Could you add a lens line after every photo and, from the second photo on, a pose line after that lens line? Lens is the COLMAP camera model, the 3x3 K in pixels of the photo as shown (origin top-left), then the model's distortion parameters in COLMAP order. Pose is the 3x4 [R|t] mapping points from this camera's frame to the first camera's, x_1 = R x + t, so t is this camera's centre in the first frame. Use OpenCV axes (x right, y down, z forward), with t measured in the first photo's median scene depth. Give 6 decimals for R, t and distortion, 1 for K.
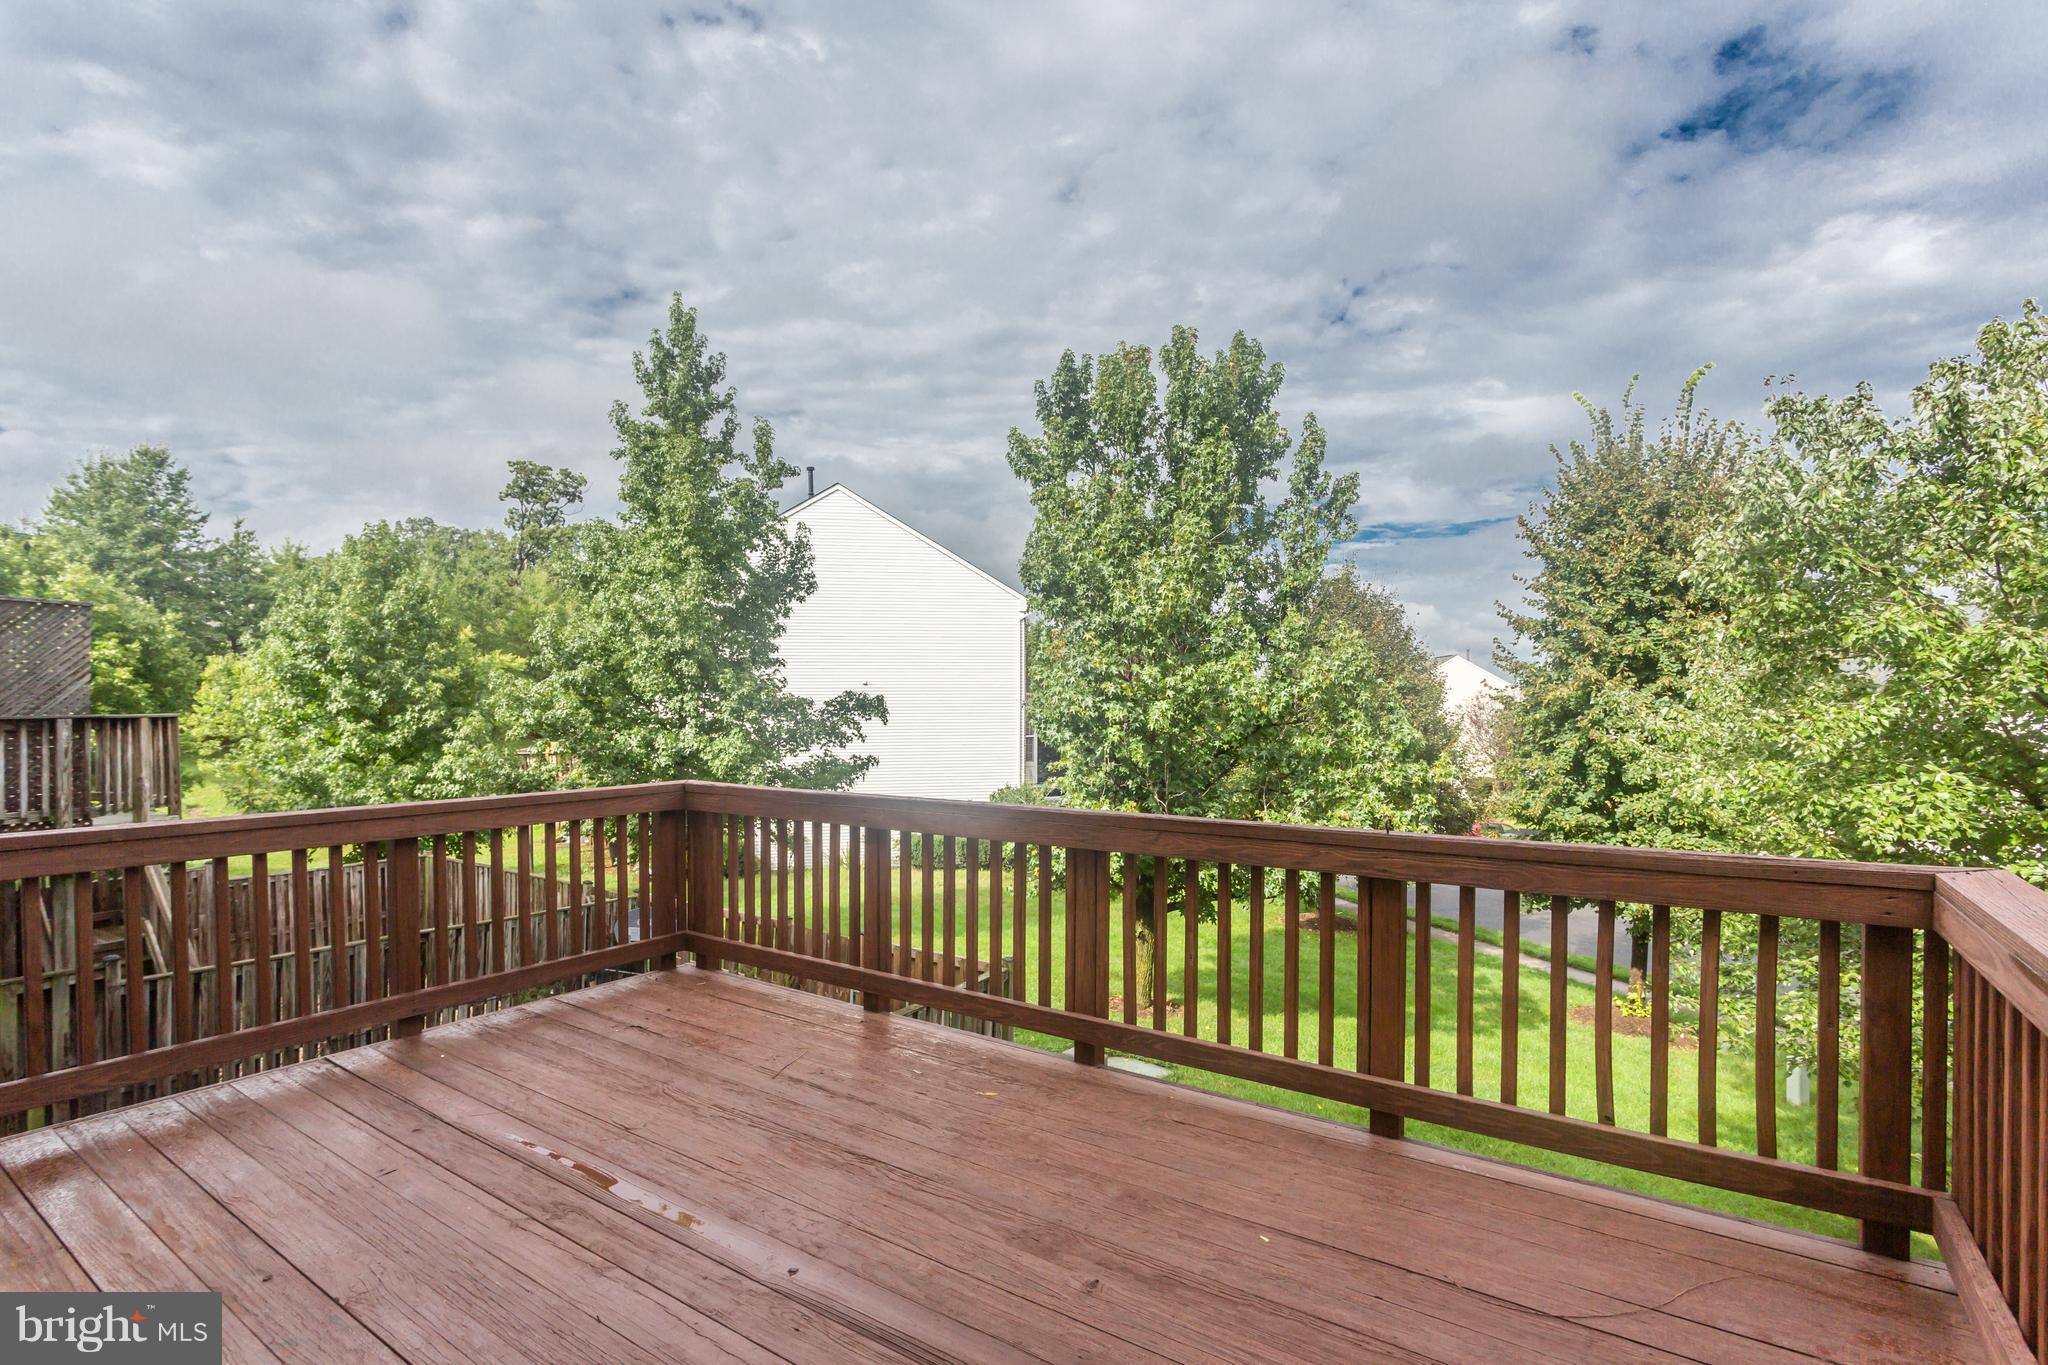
lens RADIAL K [[960.7, 0, 1015.3], [0, 960.7, 715.1], [0, 0, 1]] dist [-0.004352, 0.001741]
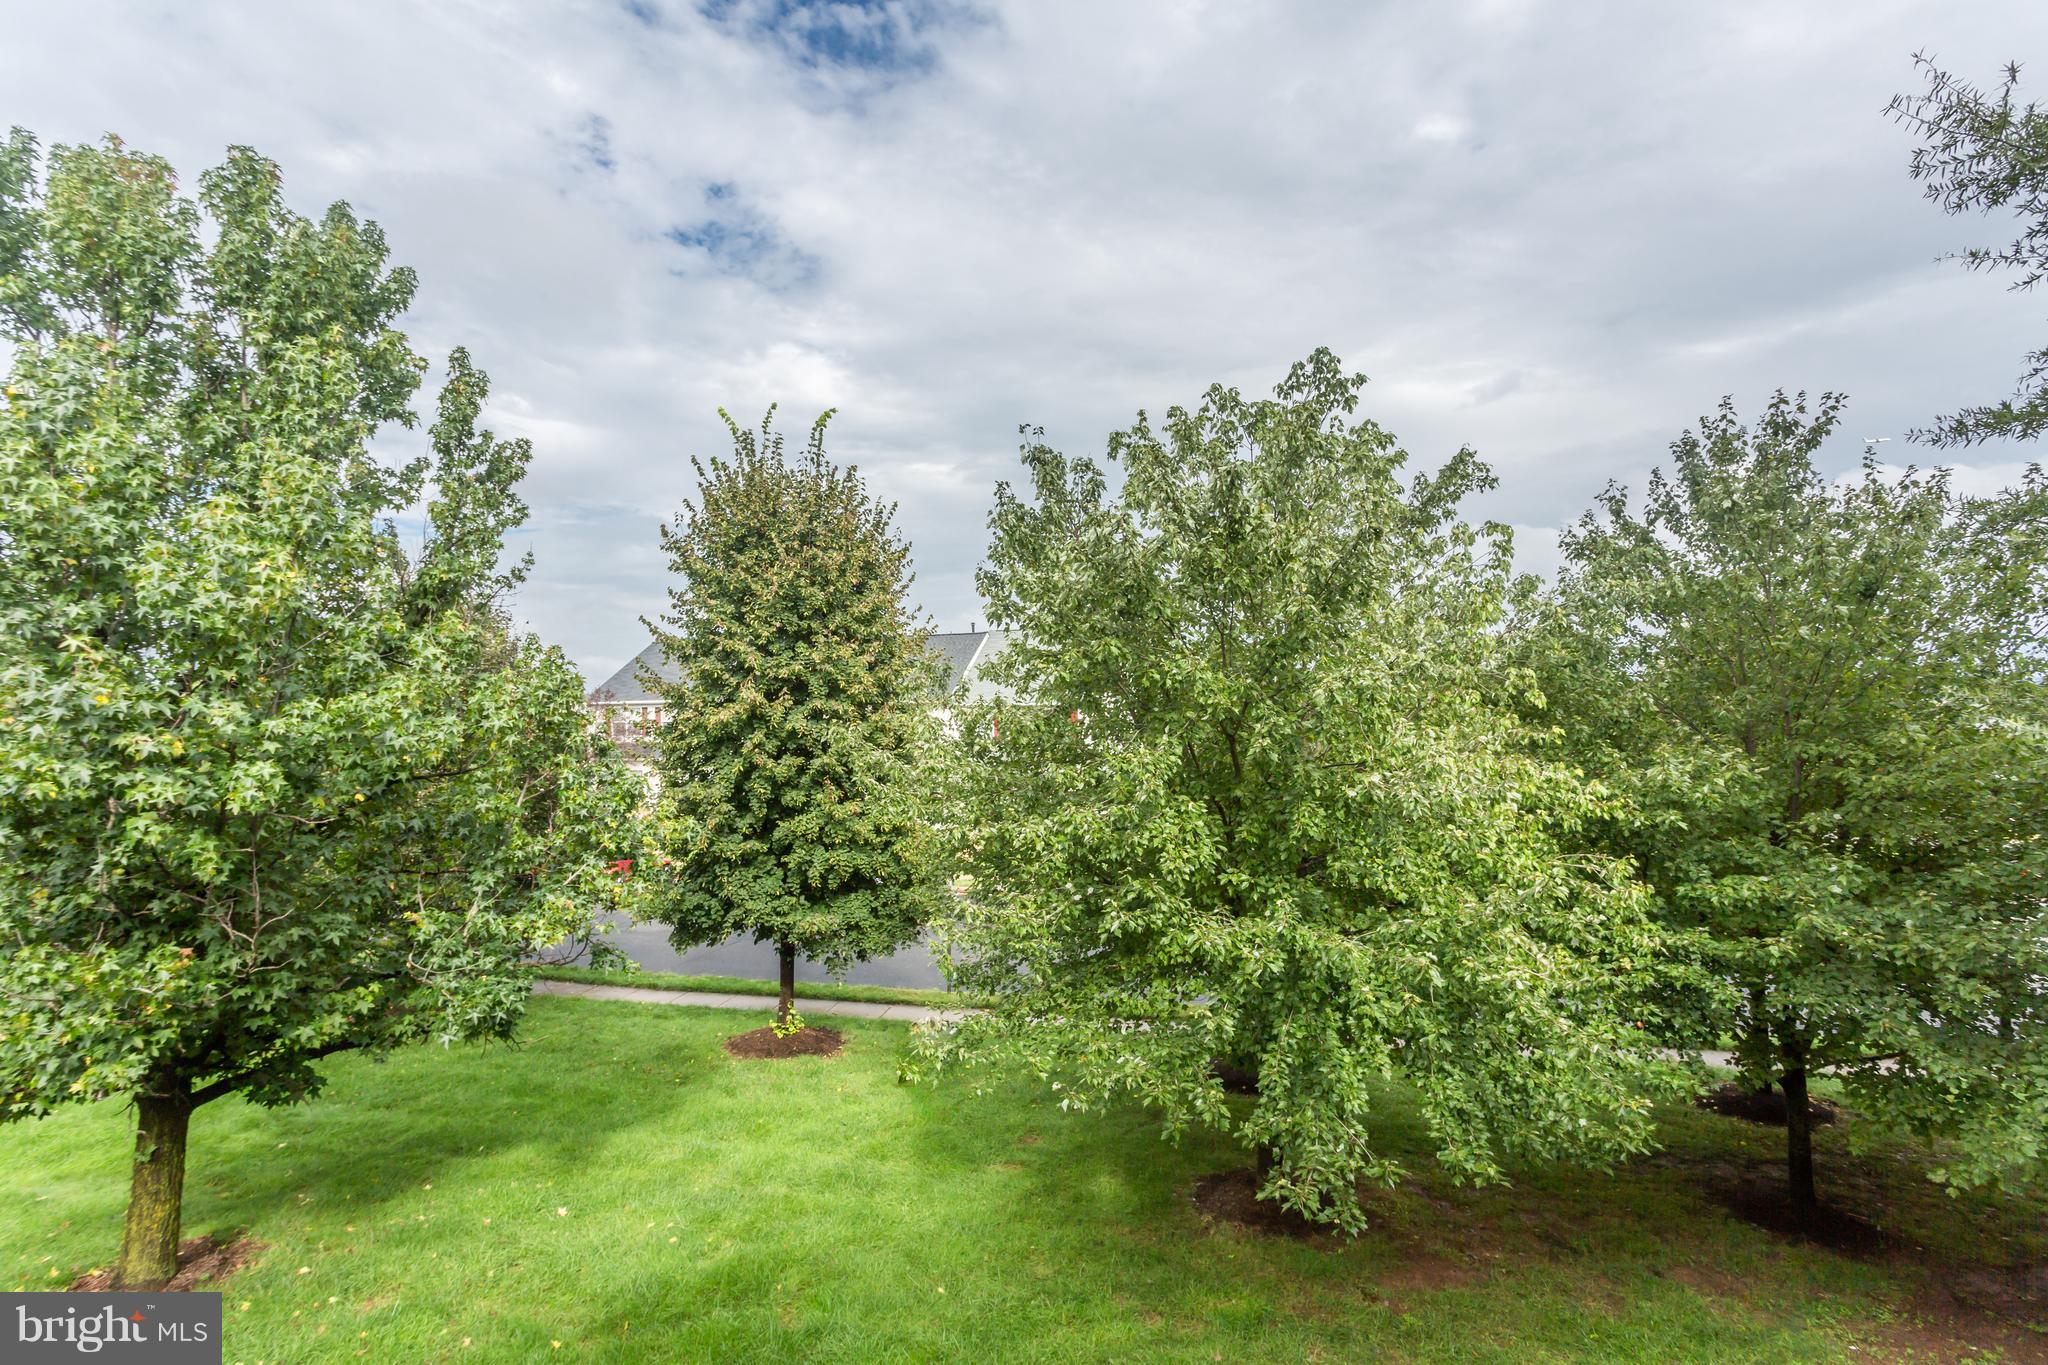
lens RADIAL K [[960.7, 0, 1008.4], [0, 960.7, 686.8], [0, 0, 1]] dist [-0.004352, 0.001741]
pose [[0.597845, 0.001572, 0.801610, -0.028701], [0.028415, 0.999328, -0.023152, -0.025920], [-0.801108, 0.036620, 0.597398, 0.234368]]
